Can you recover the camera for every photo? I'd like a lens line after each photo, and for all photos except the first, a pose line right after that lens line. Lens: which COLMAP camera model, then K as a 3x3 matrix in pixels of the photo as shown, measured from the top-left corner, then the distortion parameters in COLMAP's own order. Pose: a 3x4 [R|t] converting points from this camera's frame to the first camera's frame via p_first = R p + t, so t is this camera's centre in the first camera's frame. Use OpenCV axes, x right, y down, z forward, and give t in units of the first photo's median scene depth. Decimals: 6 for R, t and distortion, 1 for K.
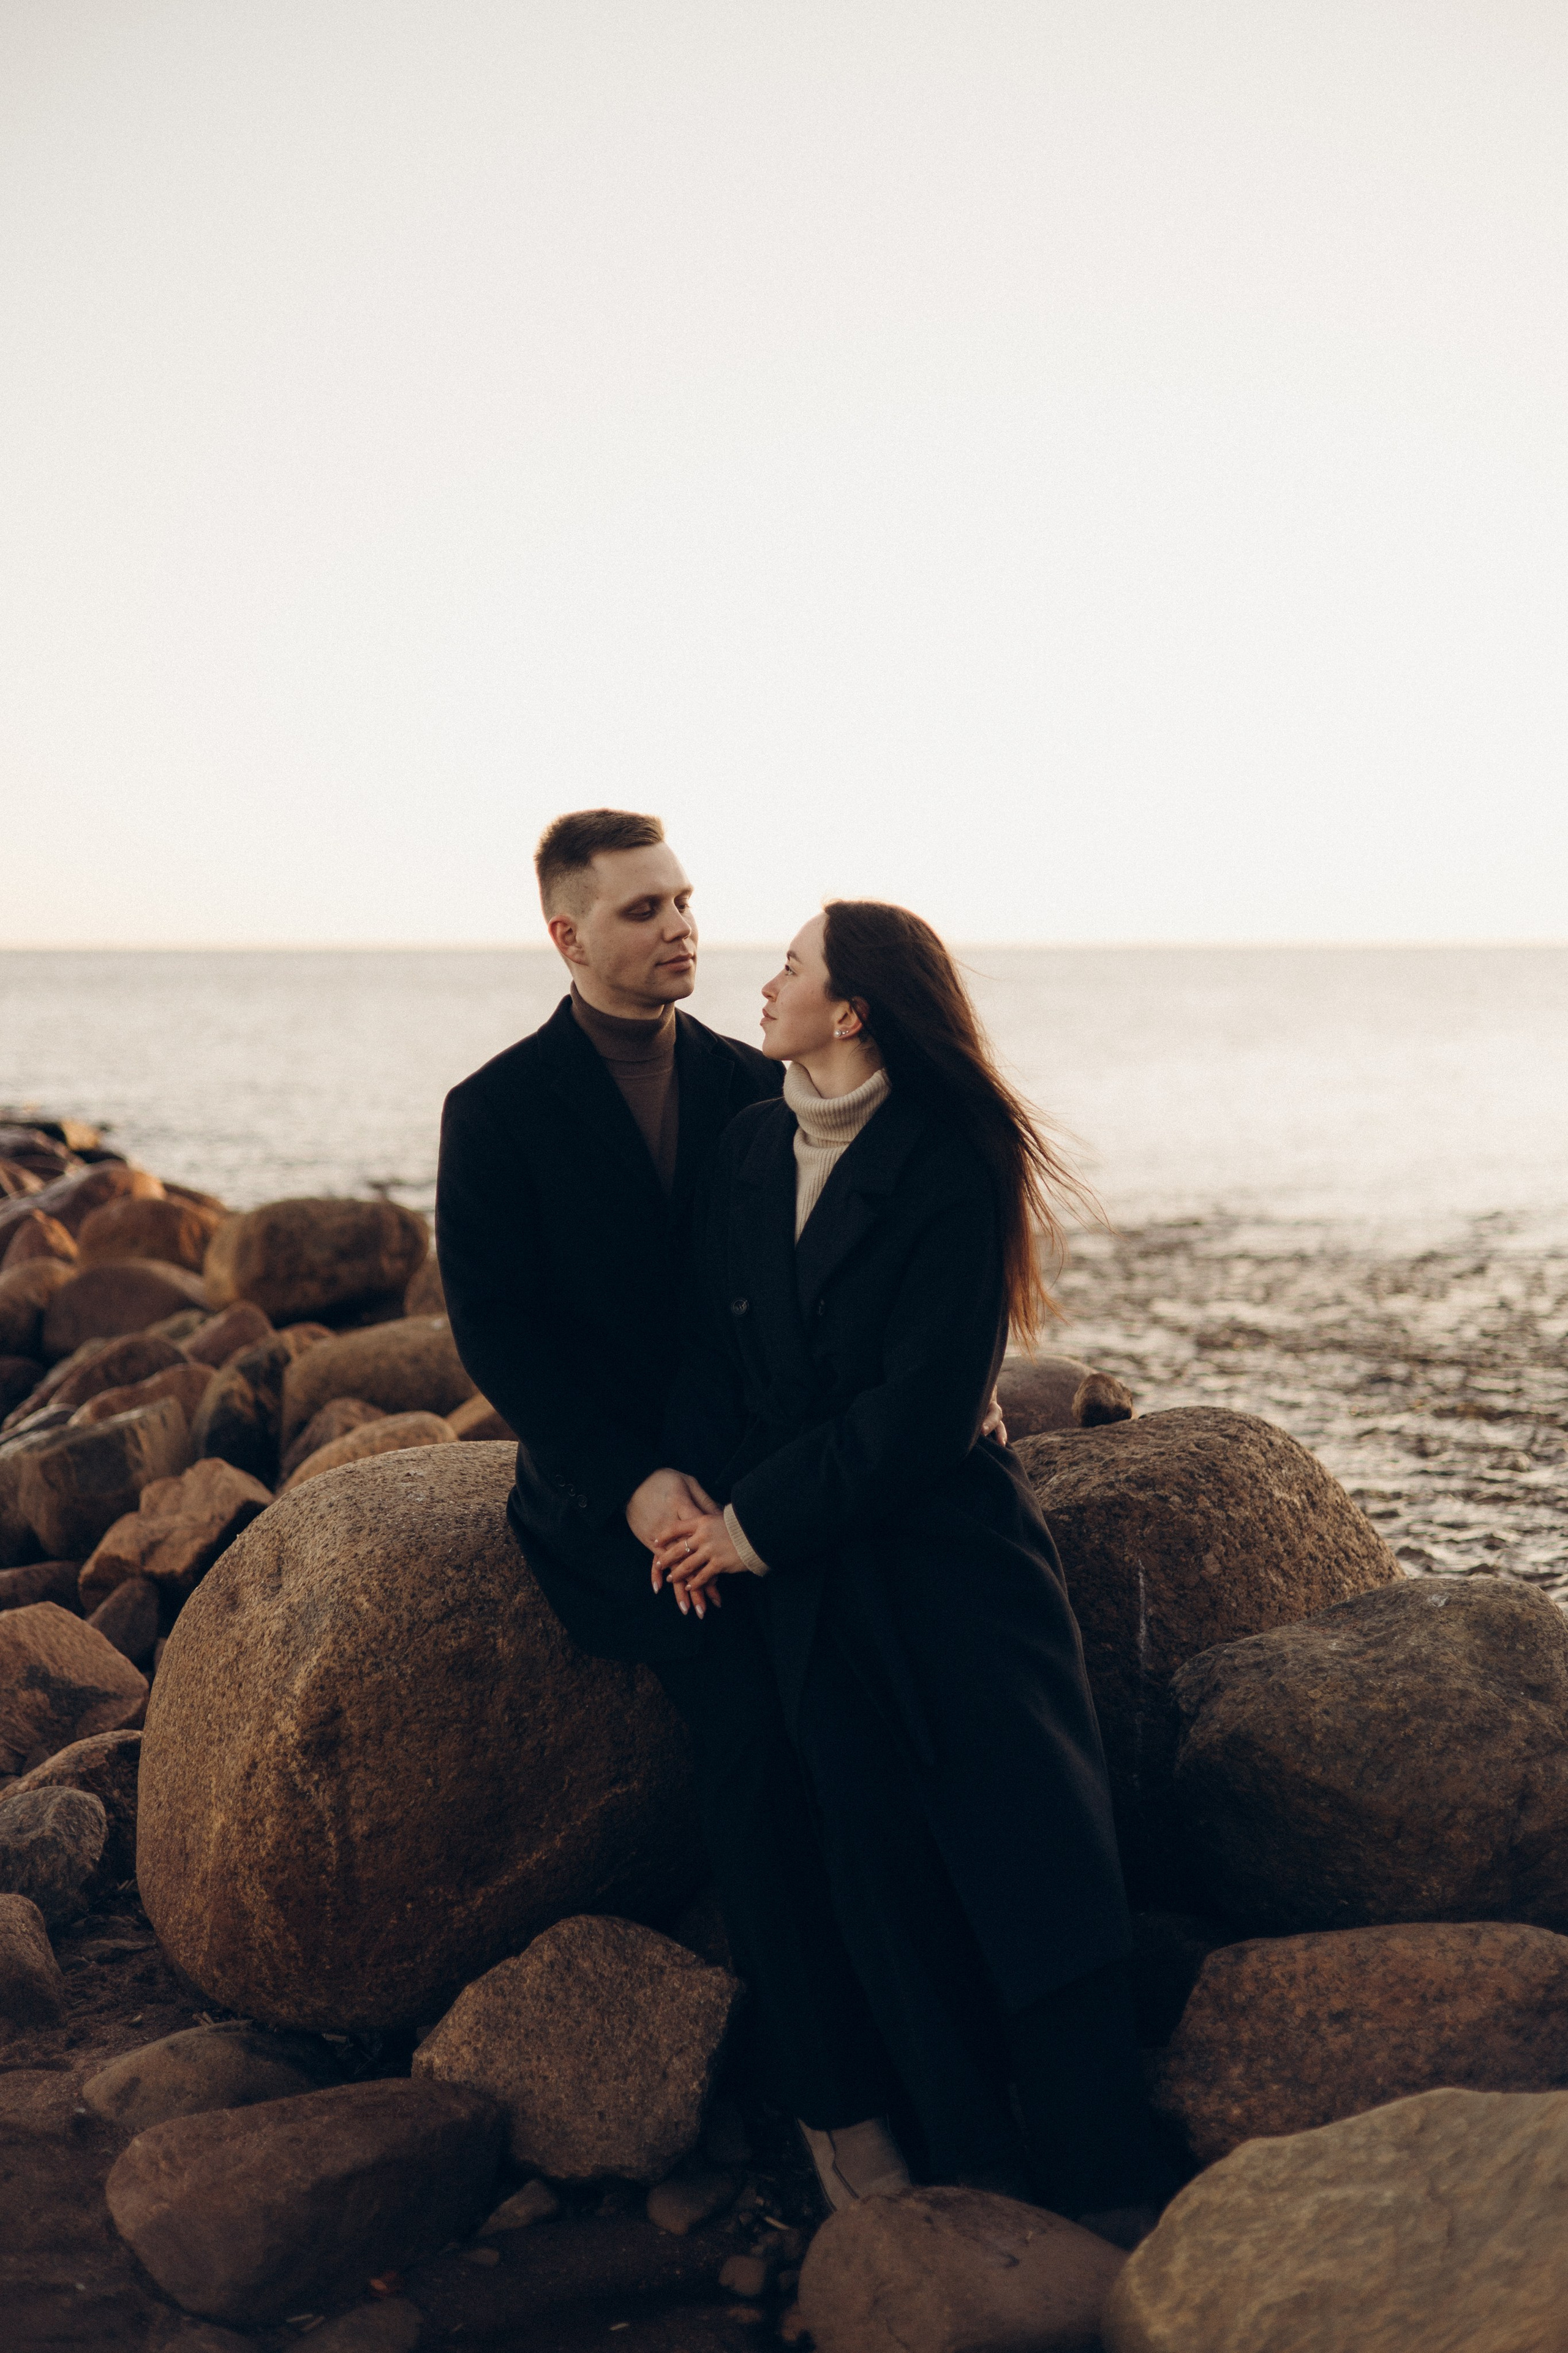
lens RADIAL K [[3332.4, 0, 755.6], [0, 3332.4, 1139.6], [0, 0, 1]] dist [0.010395, 0.019060]
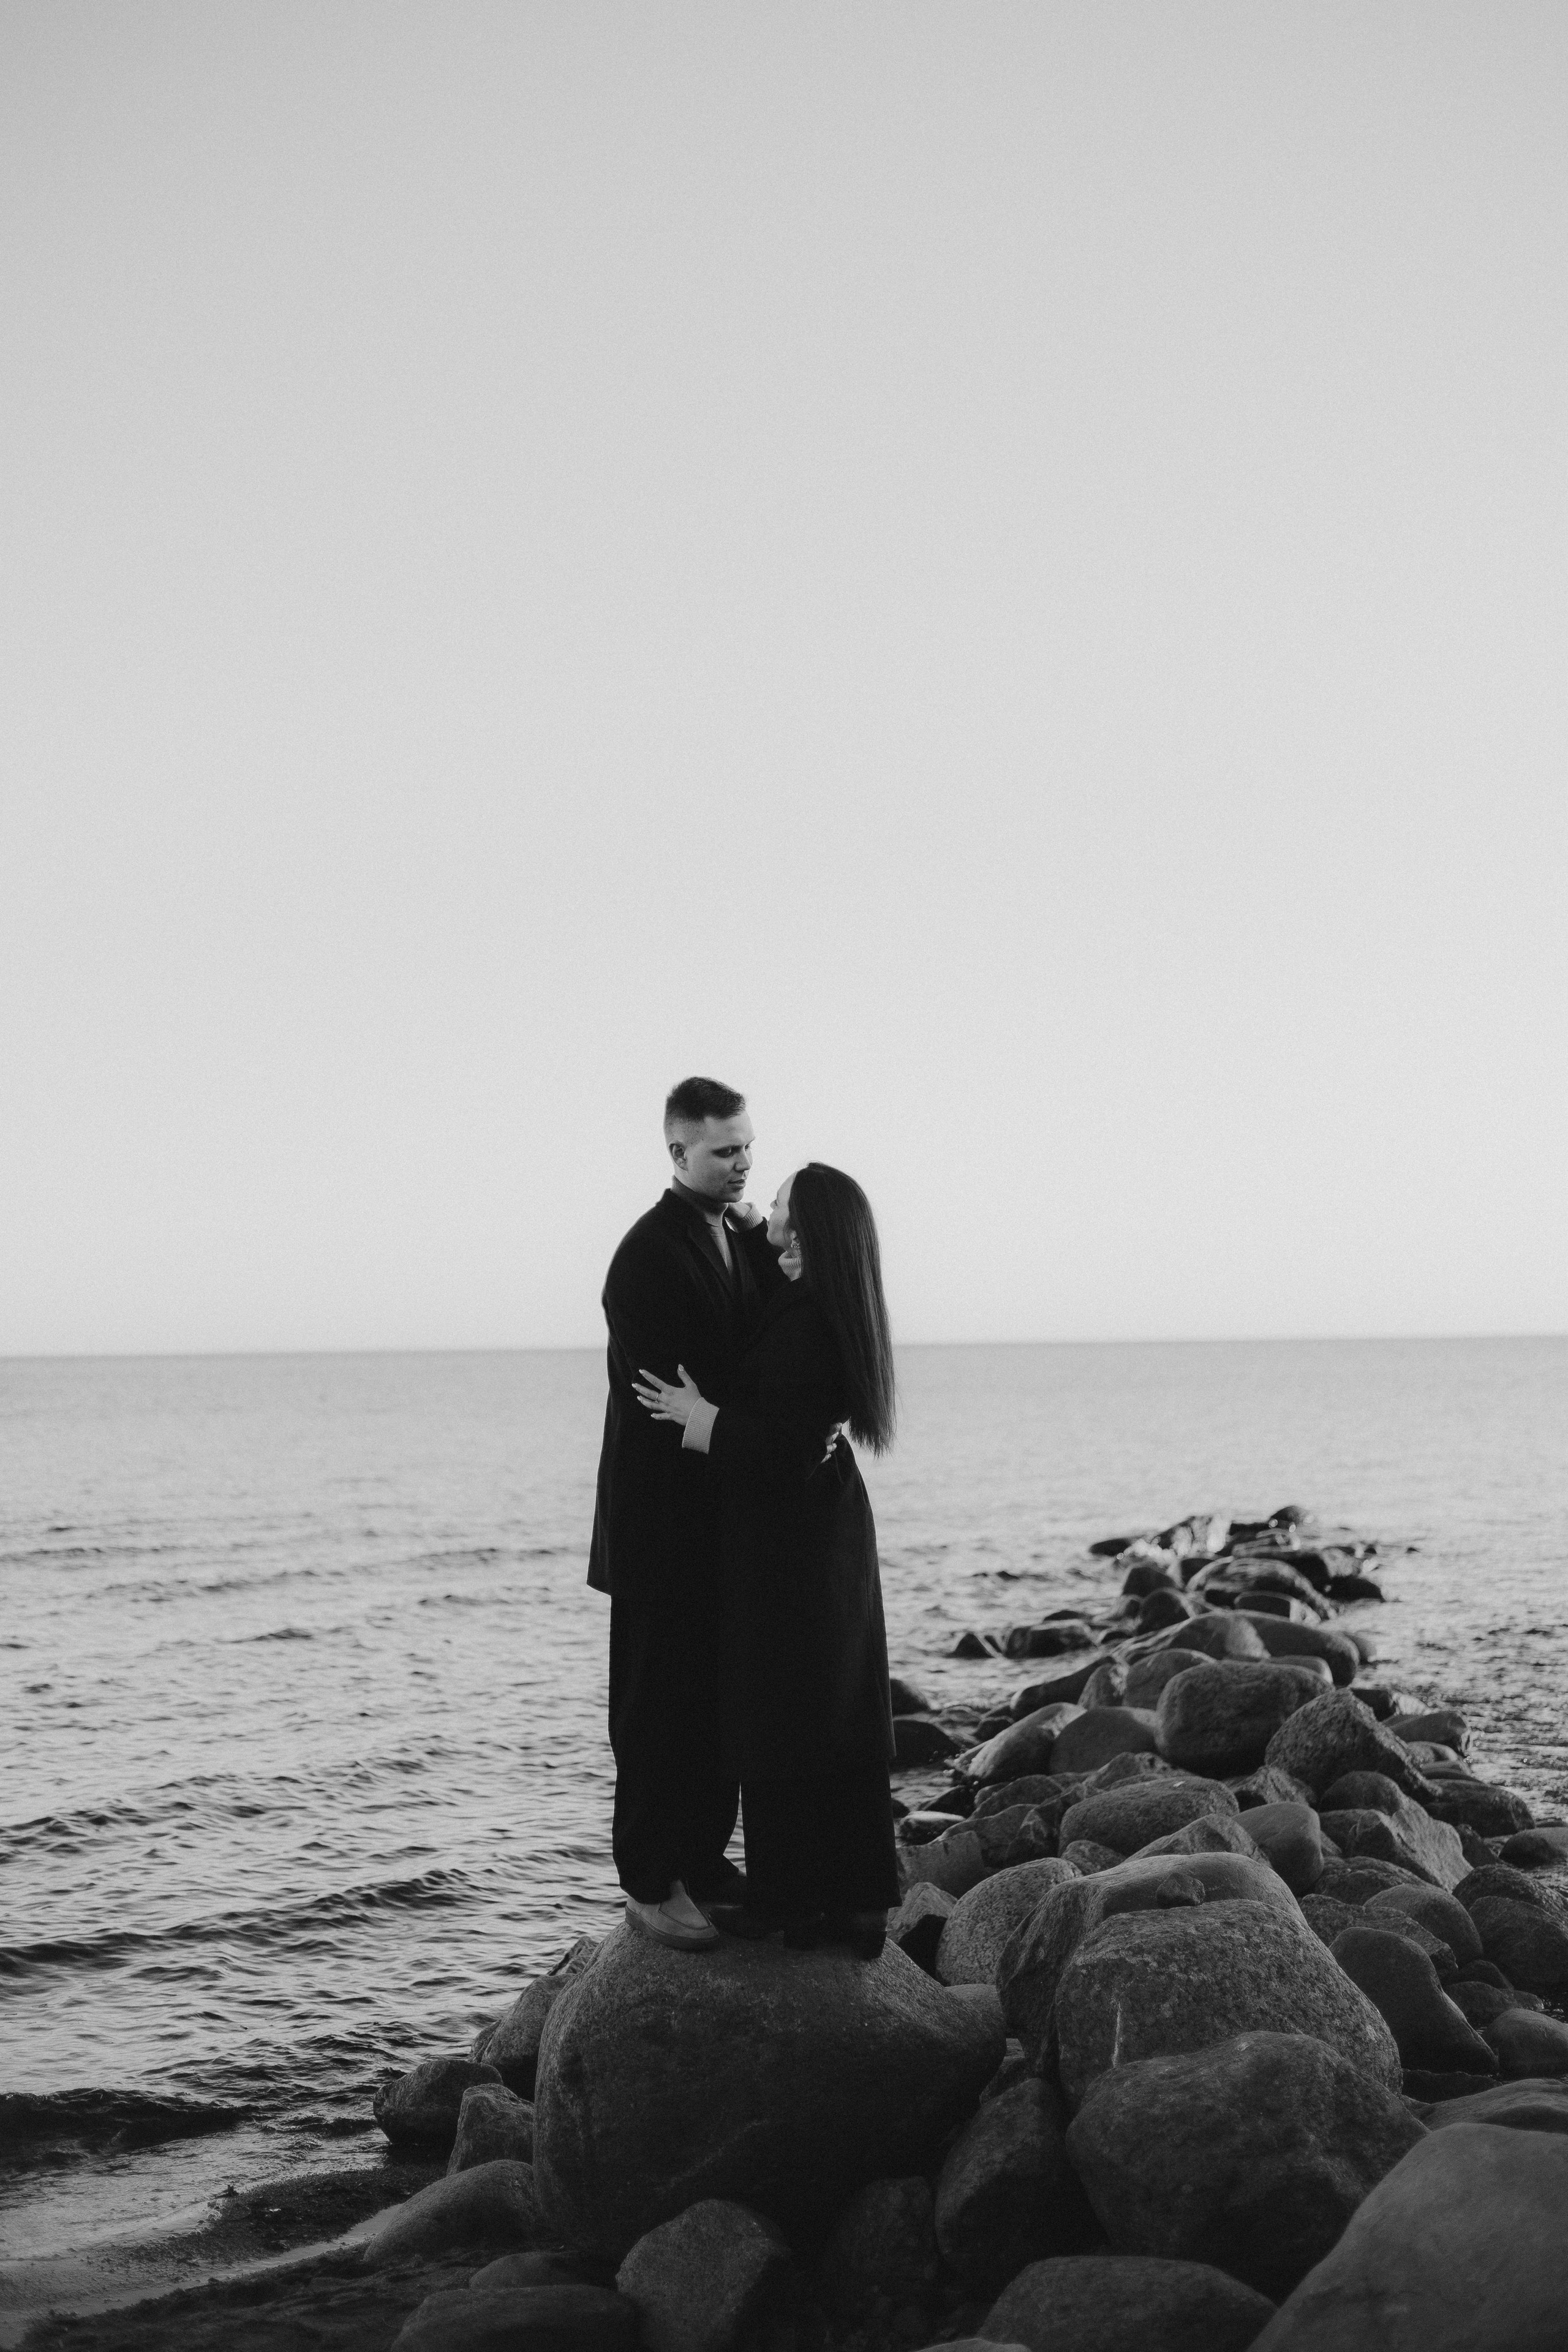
lens RADIAL K [[3167.7, 0, 784.0], [0, 3167.7, 1176.0], [0, 0, 1]] dist [0.029931, -0.051541]
pose [[0.899254, -0.033470, -0.436145, 0.667896], [-0.014901, 0.994146, -0.107015, -0.096964], [0.437173, 0.102732, 0.893491, -0.414608]]
